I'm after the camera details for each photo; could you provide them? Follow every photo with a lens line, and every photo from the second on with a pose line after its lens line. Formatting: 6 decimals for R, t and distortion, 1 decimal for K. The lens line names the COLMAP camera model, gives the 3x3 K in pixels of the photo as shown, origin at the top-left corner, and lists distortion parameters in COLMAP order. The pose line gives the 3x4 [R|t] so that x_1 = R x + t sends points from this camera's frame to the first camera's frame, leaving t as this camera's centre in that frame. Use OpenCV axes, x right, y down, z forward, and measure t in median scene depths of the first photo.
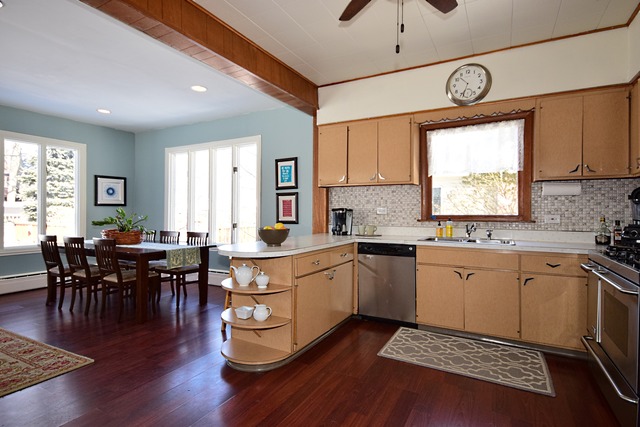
lens RADIAL K [[342.7, 0, 320.1], [0, 342.7, 210.2], [0, 0, 1]] dist [0.018065, -0.005255]
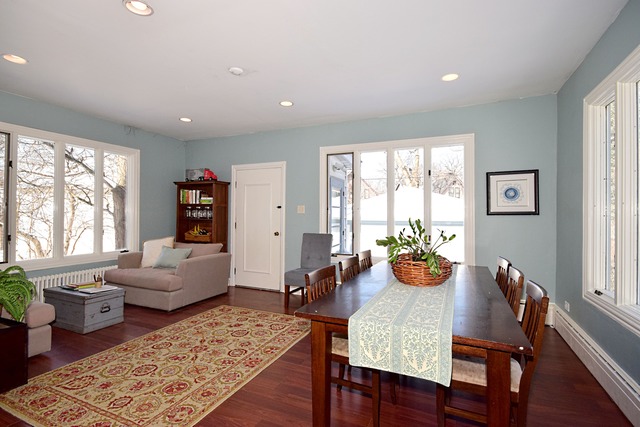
lens RADIAL K [[308.9, 0, 320.3], [0, 308.9, 211.4], [0, 0, 1]] dist [0.000689, -0.000008]
pose [[0.084489, -0.016161, -0.996293, -0.042740], [-0.000377, 0.999868, -0.016251, -0.011302], [0.996424, 0.001748, 0.084471, 0.726767]]
